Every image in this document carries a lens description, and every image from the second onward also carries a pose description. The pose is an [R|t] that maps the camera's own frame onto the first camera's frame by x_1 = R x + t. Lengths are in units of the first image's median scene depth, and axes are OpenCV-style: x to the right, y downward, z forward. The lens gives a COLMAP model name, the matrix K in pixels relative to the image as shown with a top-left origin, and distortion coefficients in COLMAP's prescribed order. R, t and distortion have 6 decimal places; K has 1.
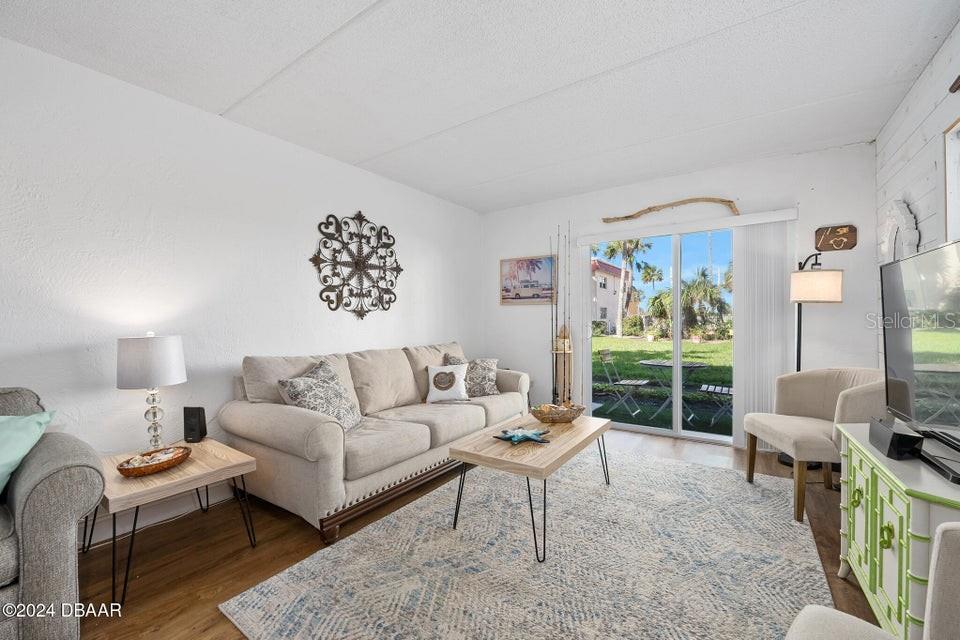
lens RADIAL K [[402.8, 0, 474.4], [0, 402.8, 320.1], [0, 0, 1]] dist [-0.006953, 0.000718]
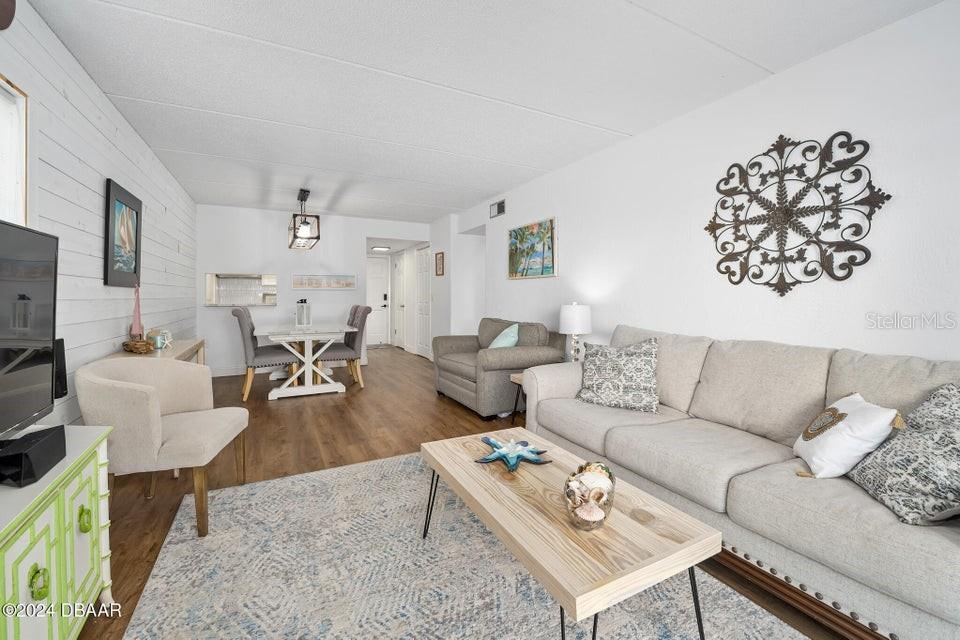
lens RADIAL K [[402.8, 0, 483.7], [0, 402.8, 294.3], [0, 0, 1]] dist [-0.006953, 0.000718]
pose [[-0.457055, 0.004869, -0.889425, 0.540587], [-0.000867, 0.999982, 0.005920, -0.008546], [0.889438, 0.003476, -0.457042, 0.864454]]
